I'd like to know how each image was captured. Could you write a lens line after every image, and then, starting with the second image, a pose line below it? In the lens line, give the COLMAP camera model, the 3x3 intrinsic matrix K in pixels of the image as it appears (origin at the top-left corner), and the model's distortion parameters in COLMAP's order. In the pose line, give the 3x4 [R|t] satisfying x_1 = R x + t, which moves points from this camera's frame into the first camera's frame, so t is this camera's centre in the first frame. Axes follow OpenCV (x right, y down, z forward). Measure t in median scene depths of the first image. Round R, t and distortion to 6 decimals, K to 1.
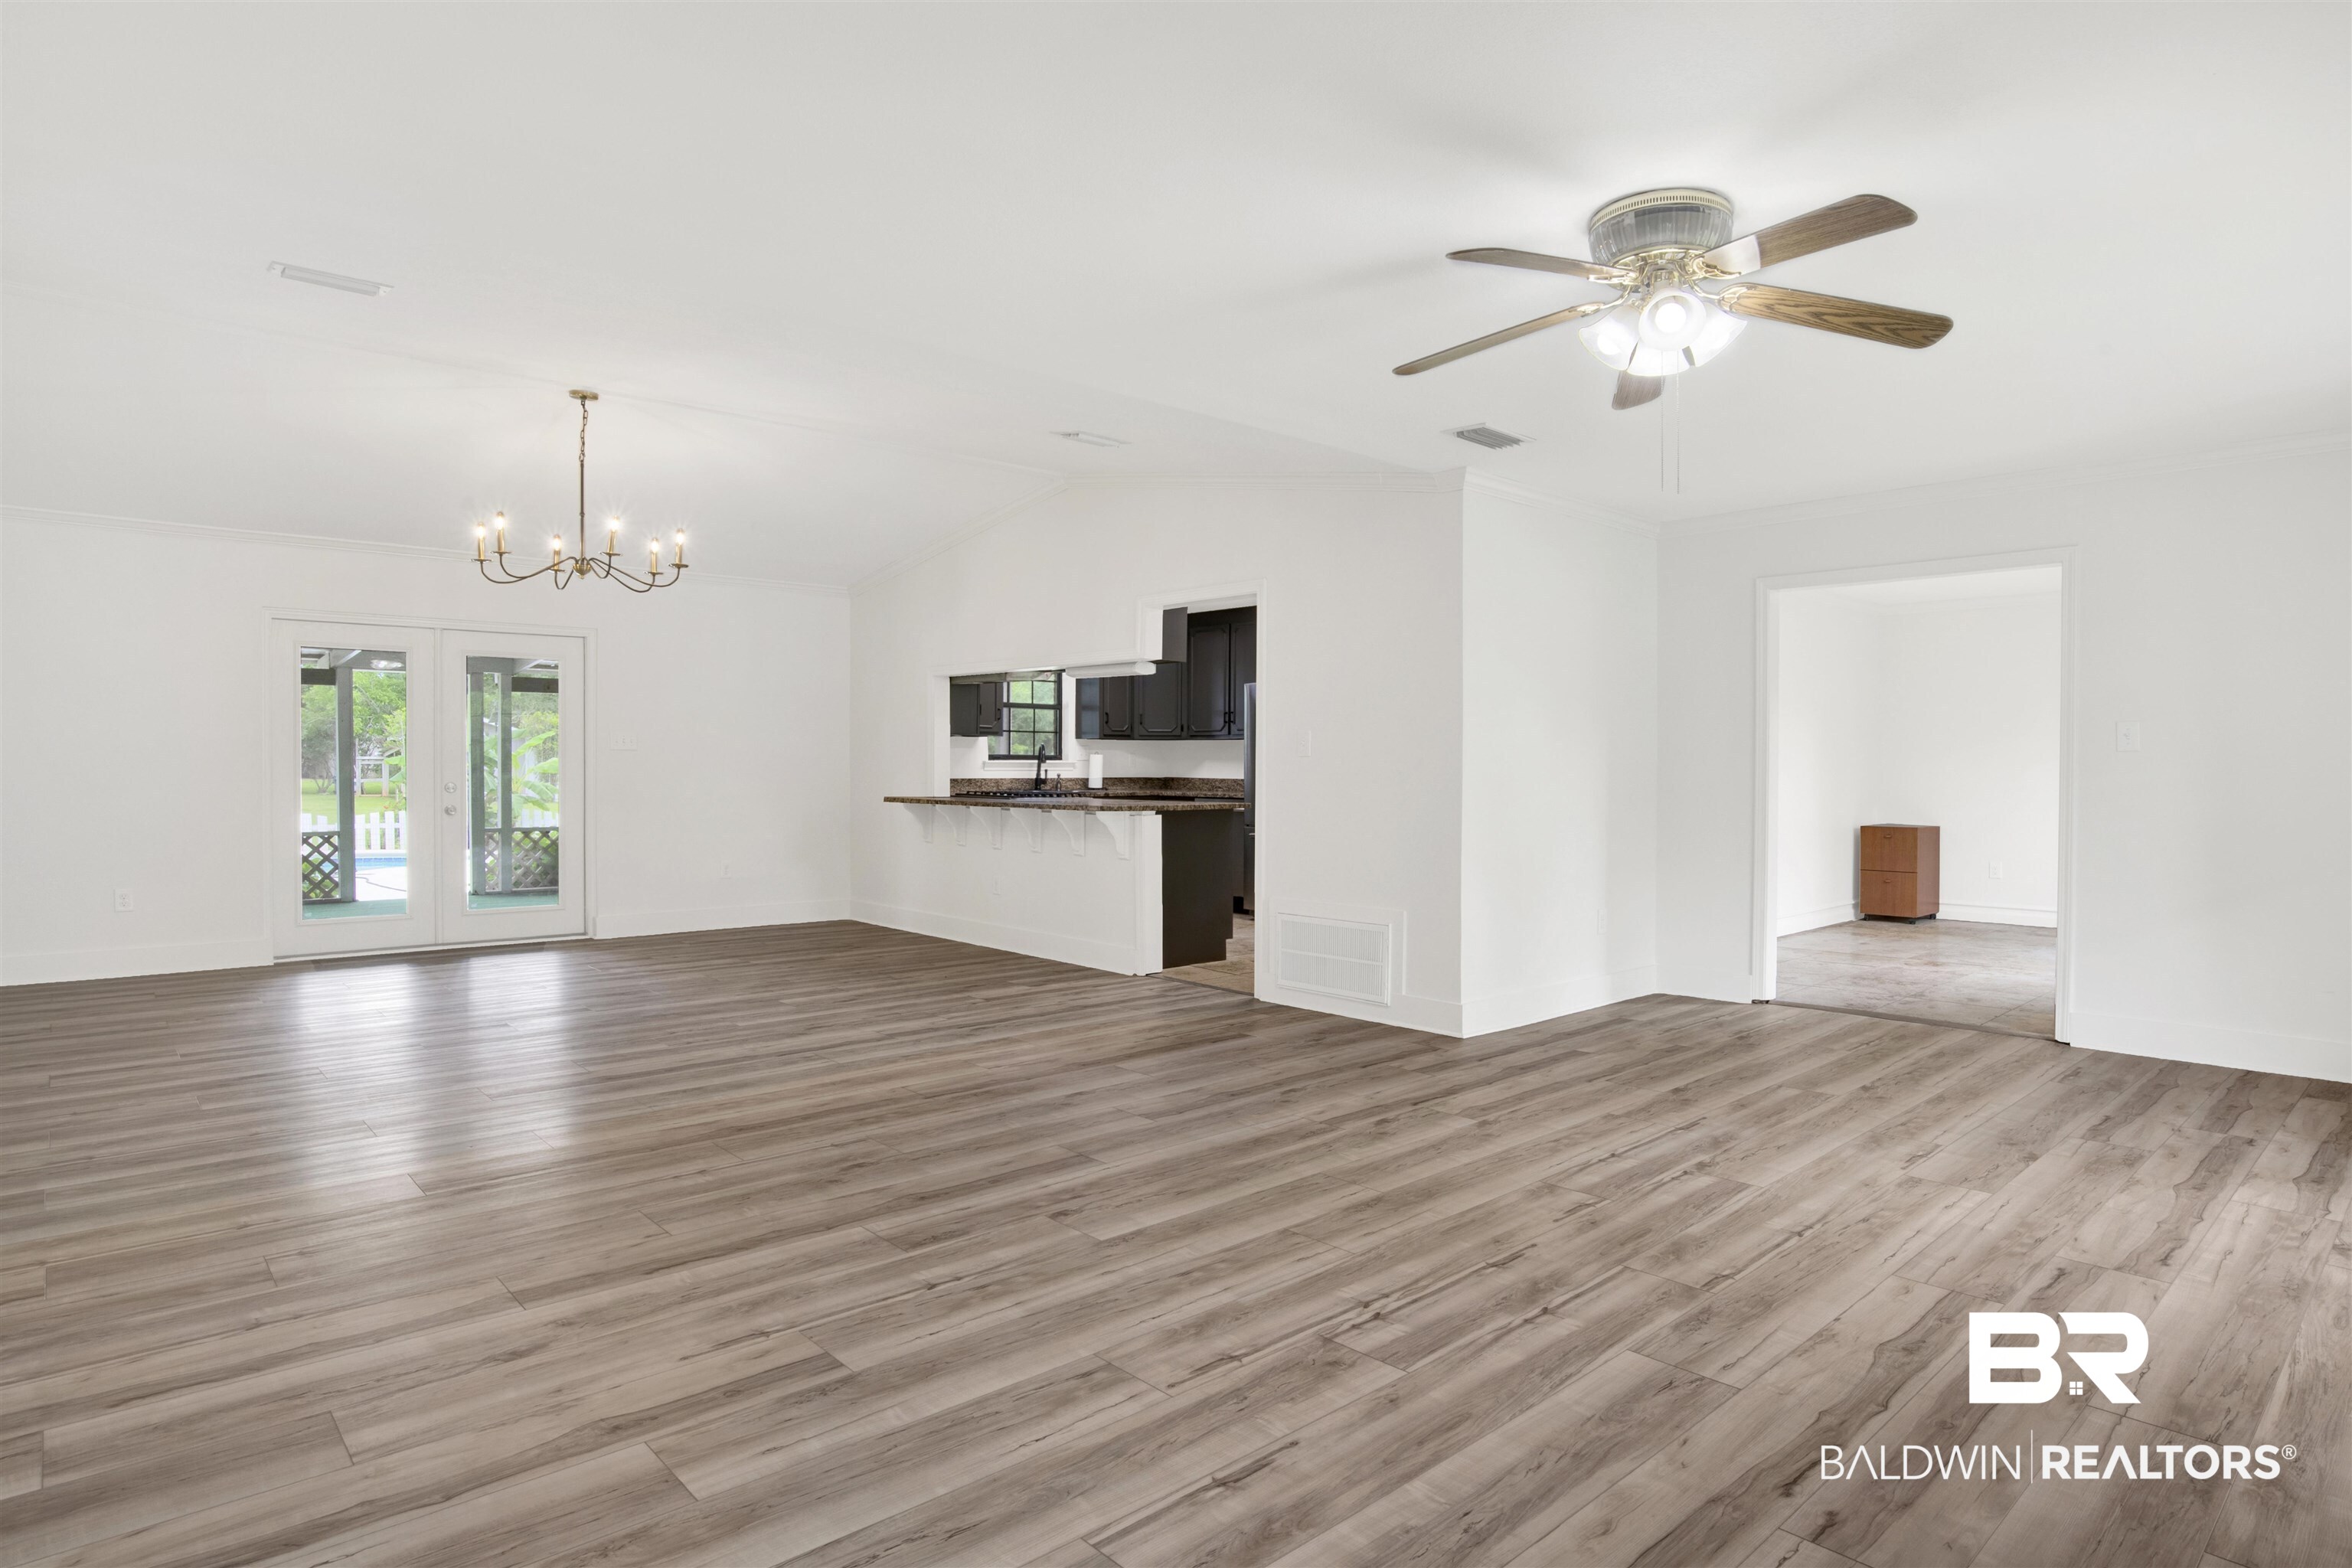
lens RADIAL K [[1254.3, 0, 1174.4], [0, 1254.3, 784.4], [0, 0, 1]] dist [-0.050167, 0.015427]
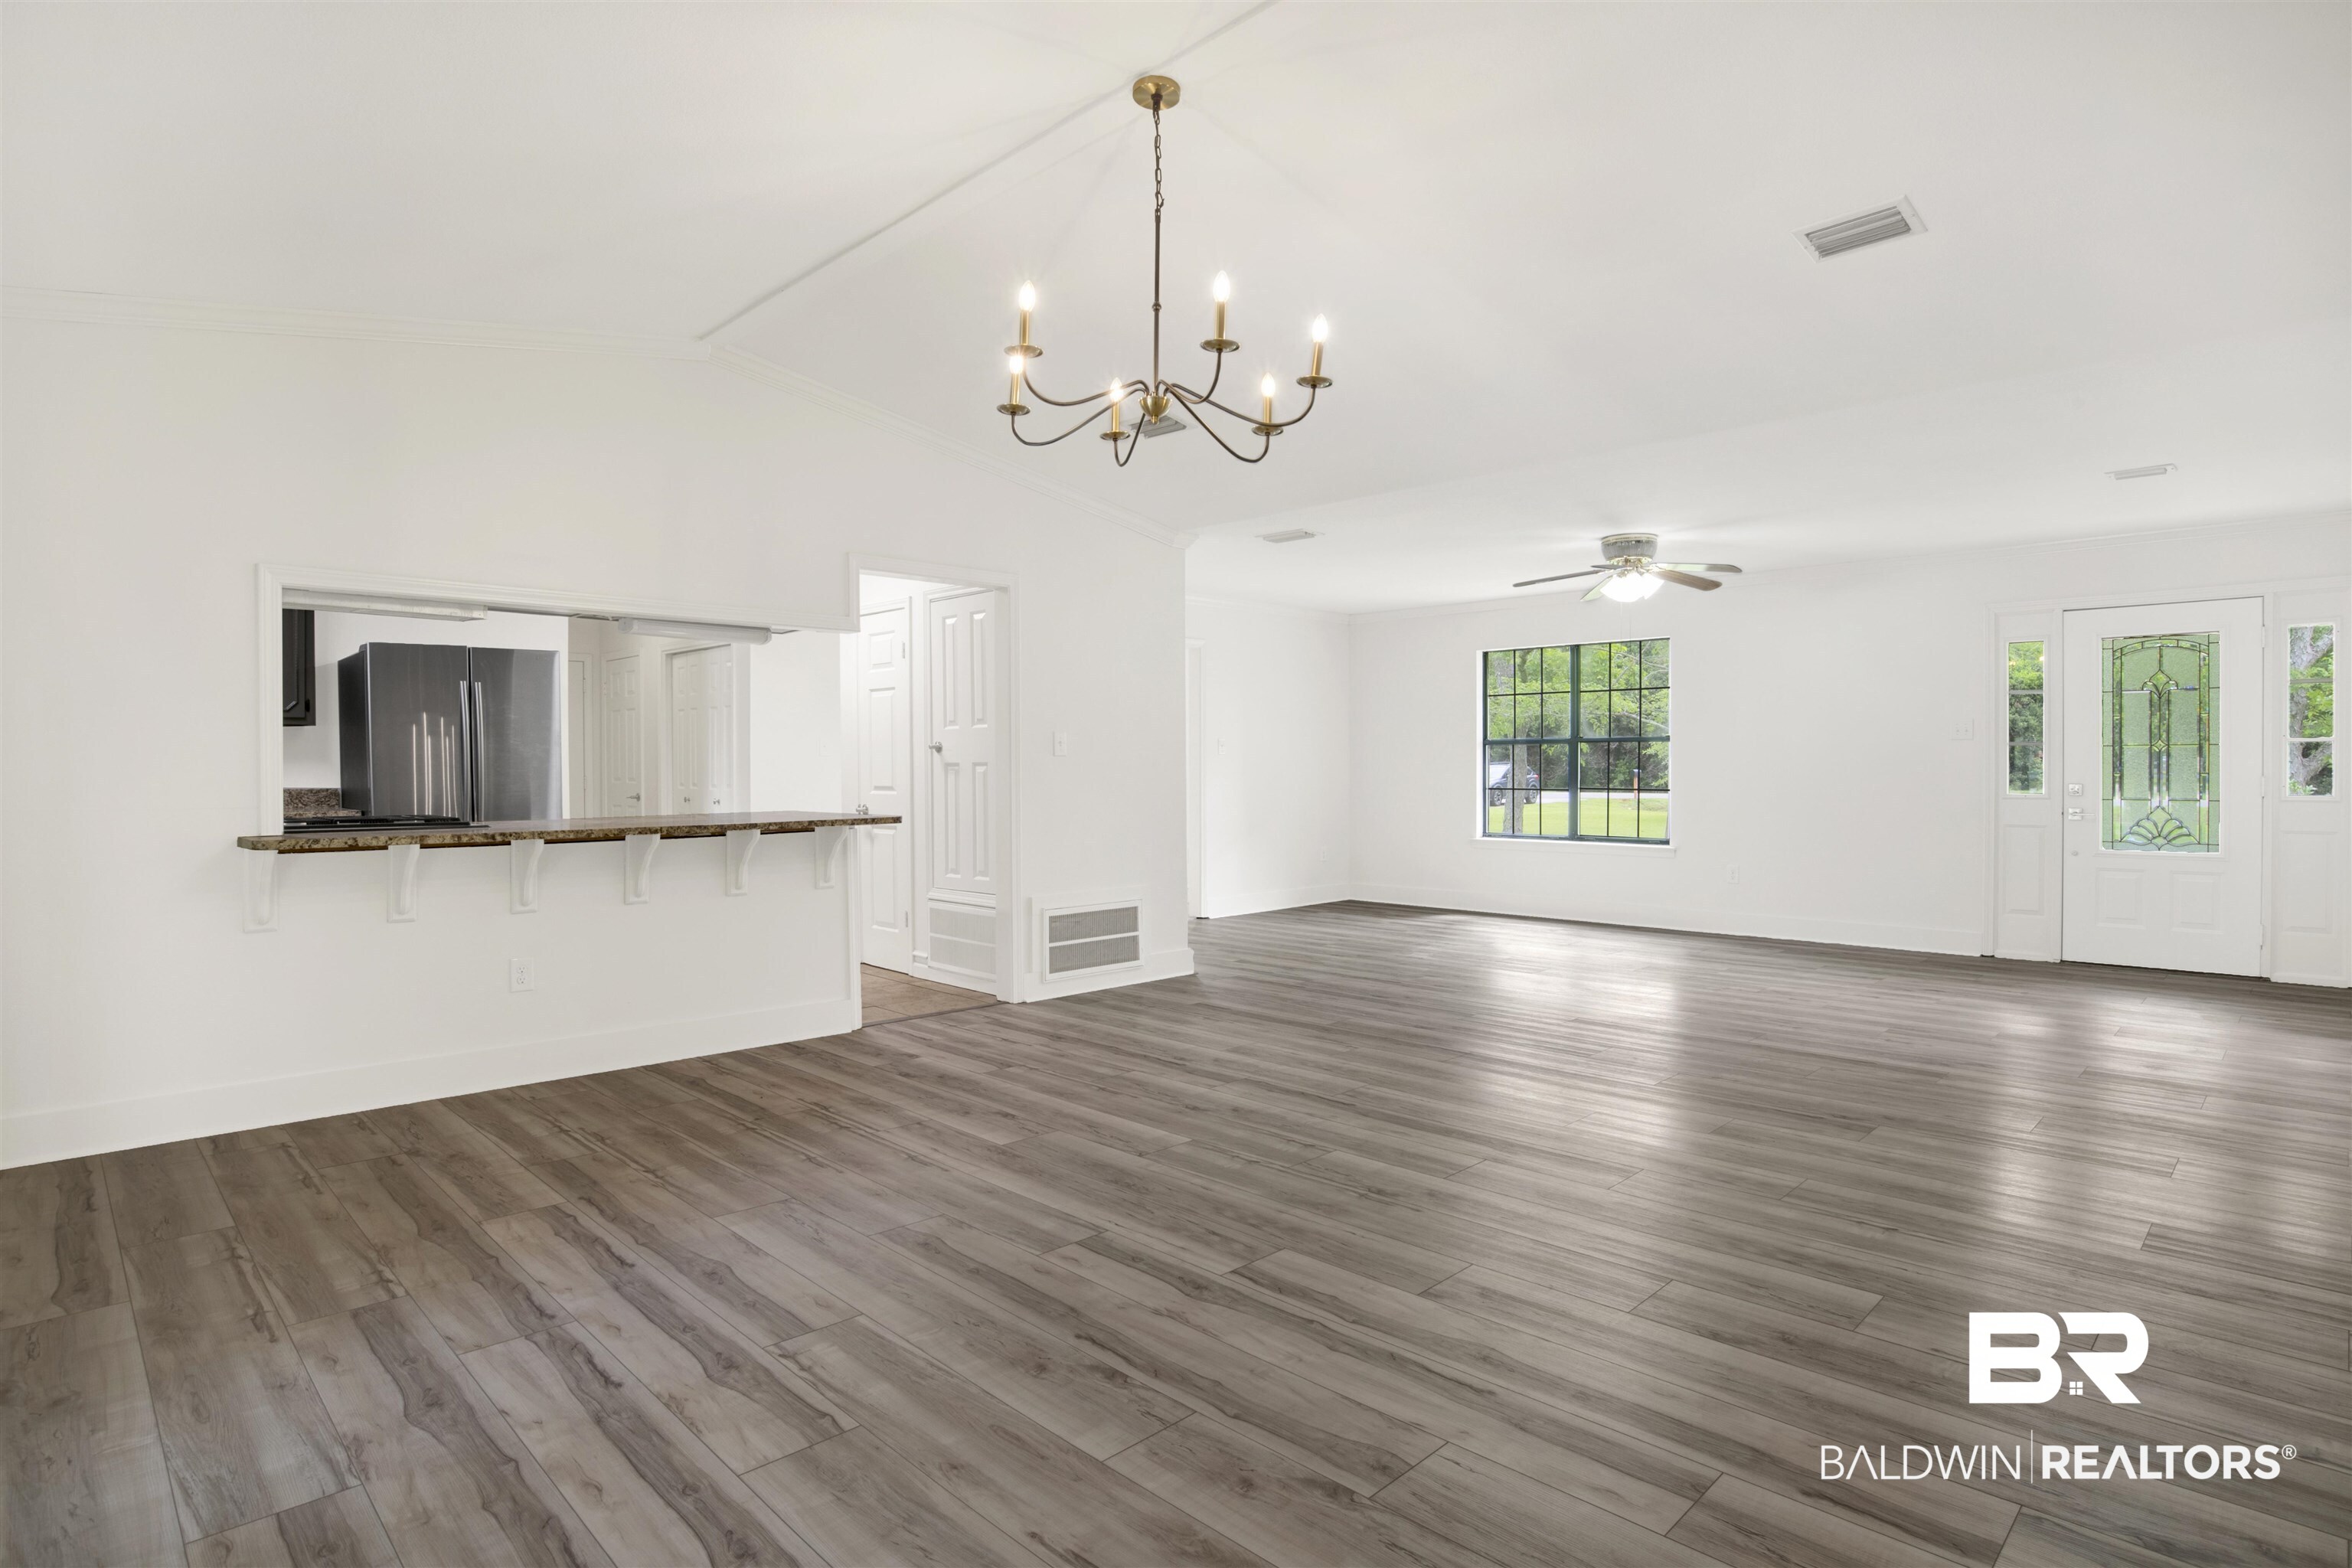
lens RADIAL K [[1220.8, 0, 1194.5], [0, 1220.8, 784.3], [0, 0, 1]] dist [-0.076290, 0.025359]
pose [[-0.056643, -0.018406, 0.998225, -1.442657], [0.015961, 0.999686, 0.019339, -0.027282], [-0.998267, 0.017028, -0.056331, 1.460018]]
